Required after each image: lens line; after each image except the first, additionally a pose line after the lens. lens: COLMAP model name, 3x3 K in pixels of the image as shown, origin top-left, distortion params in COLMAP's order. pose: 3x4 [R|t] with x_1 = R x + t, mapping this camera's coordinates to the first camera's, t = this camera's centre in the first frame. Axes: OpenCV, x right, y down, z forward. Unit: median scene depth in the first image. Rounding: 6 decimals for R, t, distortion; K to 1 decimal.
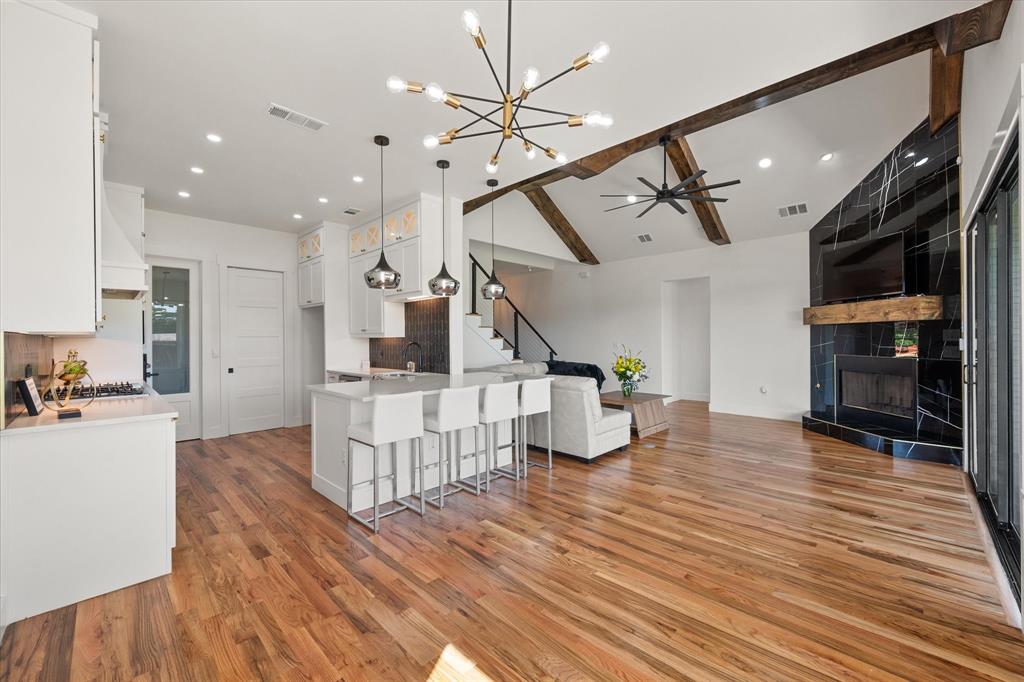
lens RADIAL K [[416.6, 0, 507.4], [0, 416.6, 334.8], [0, 0, 1]] dist [-0.002439, 0.000264]
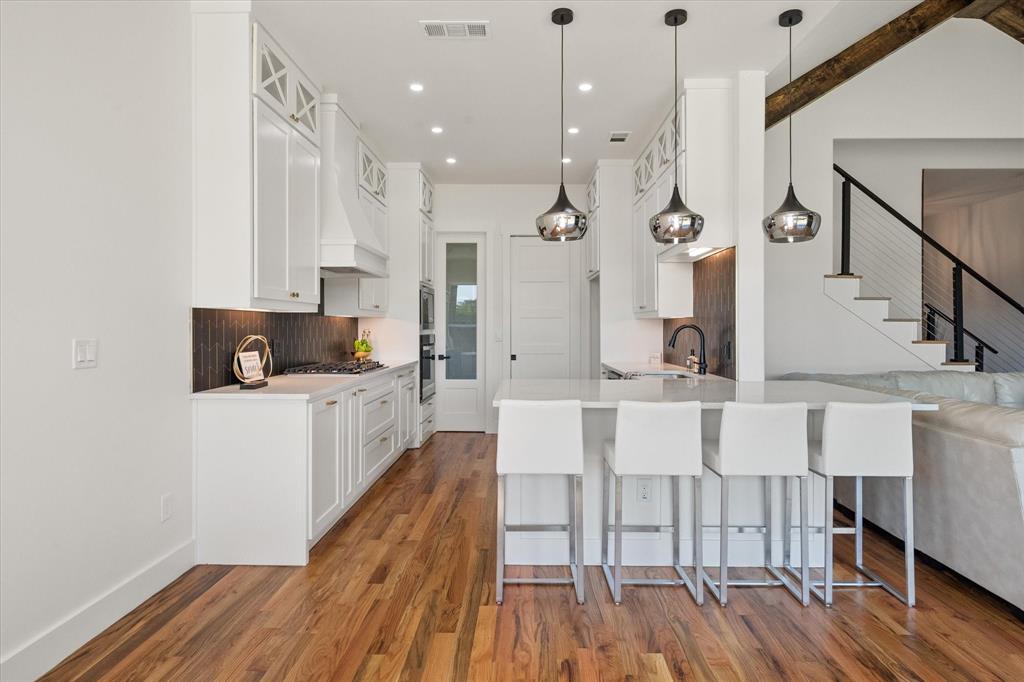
lens RADIAL K [[565.1, 0, 509.7], [0, 565.1, 329.3], [0, 0, 1]] dist [-0.014359, 0.004398]
pose [[0.686465, 0.010084, -0.727093, 0.270152], [0.004526, 0.999825, 0.018139, 0.011253], [0.727149, -0.015742, 0.686299, 0.299266]]
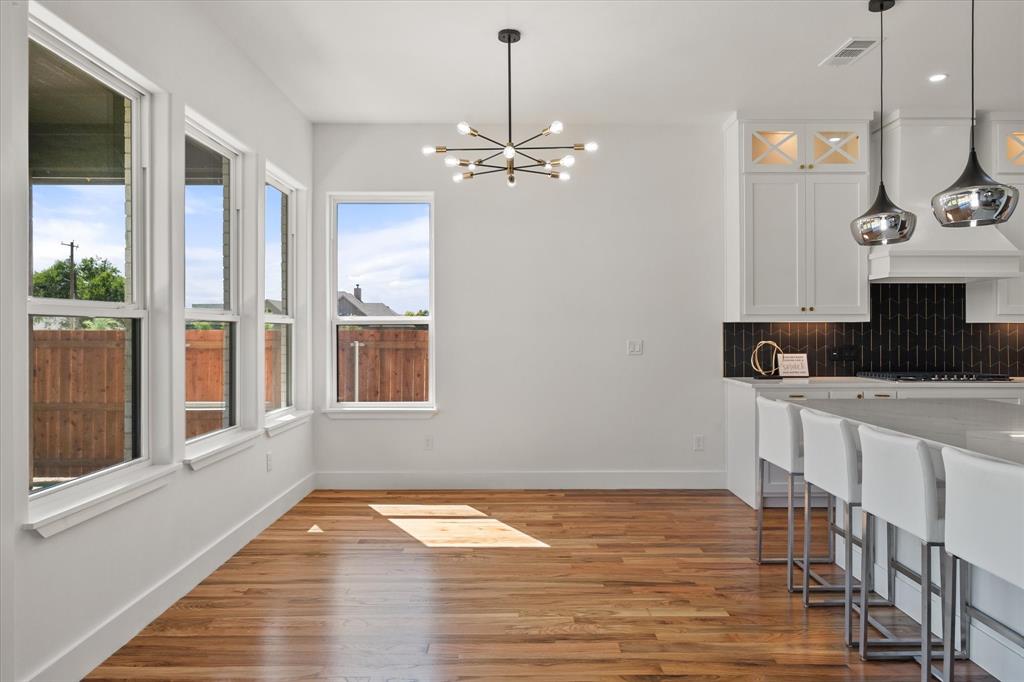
lens RADIAL K [[624.9, 0, 526.8], [0, 624.9, 336.2], [0, 0, 1]] dist [-0.006374, 0.005414]
pose [[-0.693612, 0.012363, -0.720243, 0.673253], [0.013557, 0.999900, 0.004107, 0.012435], [0.720221, -0.006916, -0.693710, 1.164853]]
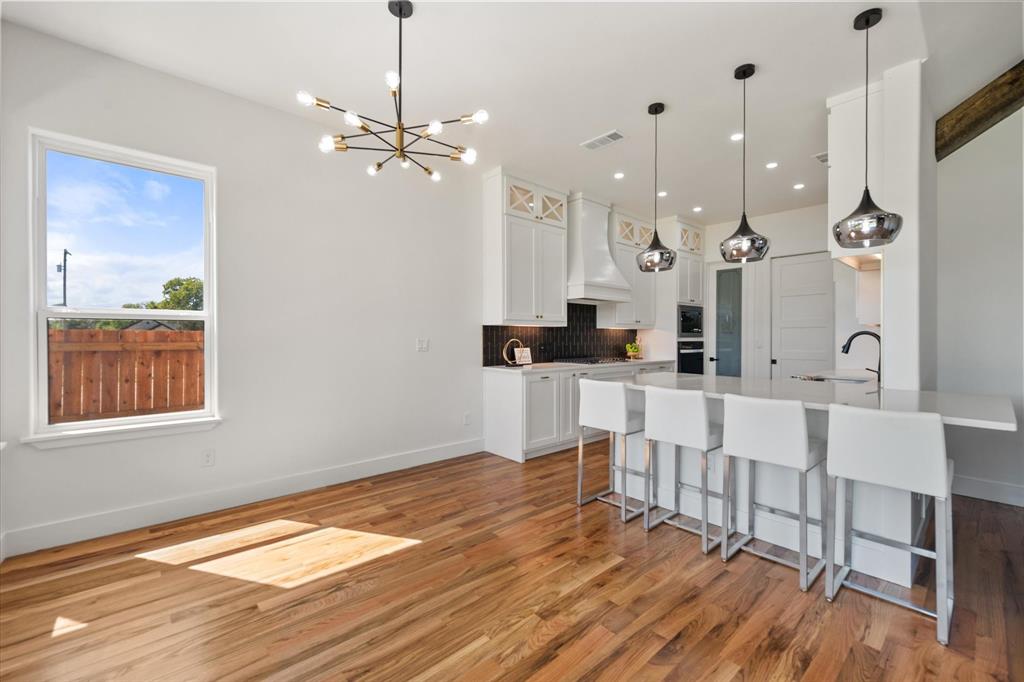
lens RADIAL K [[416.6, 0, 514.3], [0, 416.6, 341.7], [0, 0, 1]] dist [-0.002439, 0.000264]
pose [[-0.060506, 0.016283, -0.998035, 0.585670], [0.011795, 0.999809, 0.015597, 0.023337], [0.998098, -0.010829, -0.060687, 0.686246]]
